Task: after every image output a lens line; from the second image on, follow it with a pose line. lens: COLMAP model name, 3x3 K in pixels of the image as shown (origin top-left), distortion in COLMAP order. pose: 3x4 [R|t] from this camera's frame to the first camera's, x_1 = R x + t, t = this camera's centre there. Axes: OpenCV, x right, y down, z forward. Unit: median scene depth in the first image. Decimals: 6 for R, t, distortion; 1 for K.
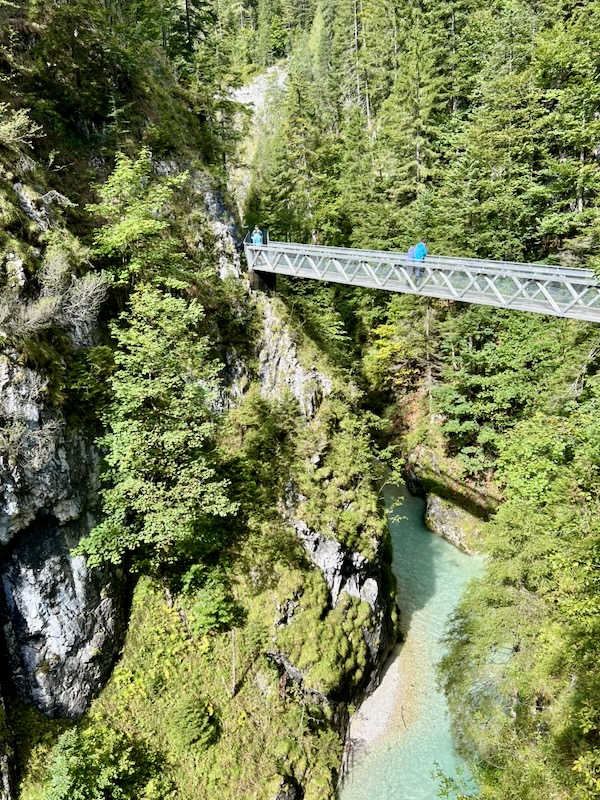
lens RADIAL K [[704.5, 0, 301.7], [0, 704.5, 397.3], [0, 0, 1]] dist [-0.006057, -0.001358]
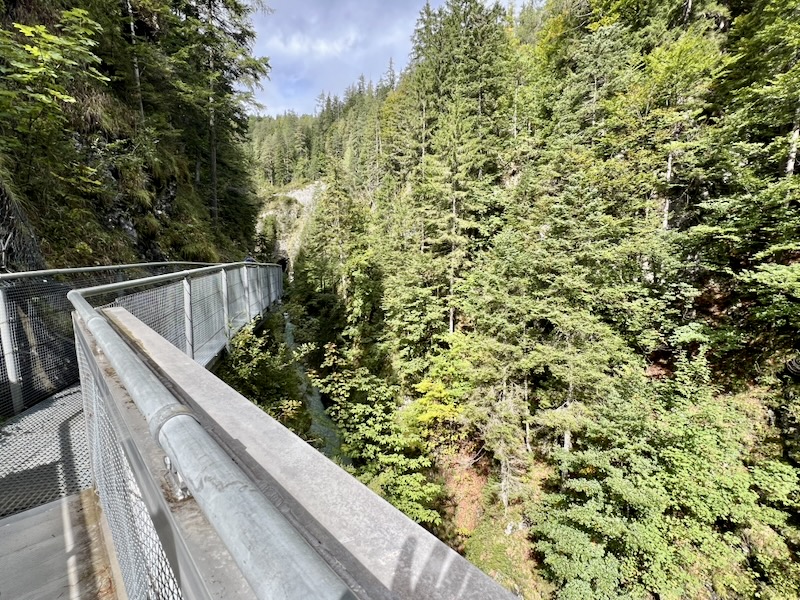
lens RADIAL K [[372.2, 0, 401.4], [0, 372.2, 296.5], [0, 0, 1]] dist [-0.000658, -0.000010]
pose [[0.981100, 0.042993, 0.188665, -0.005958], [-0.006949, 0.982204, -0.187689, -0.091419], [-0.193377, 0.182831, 0.963939, 0.402789]]
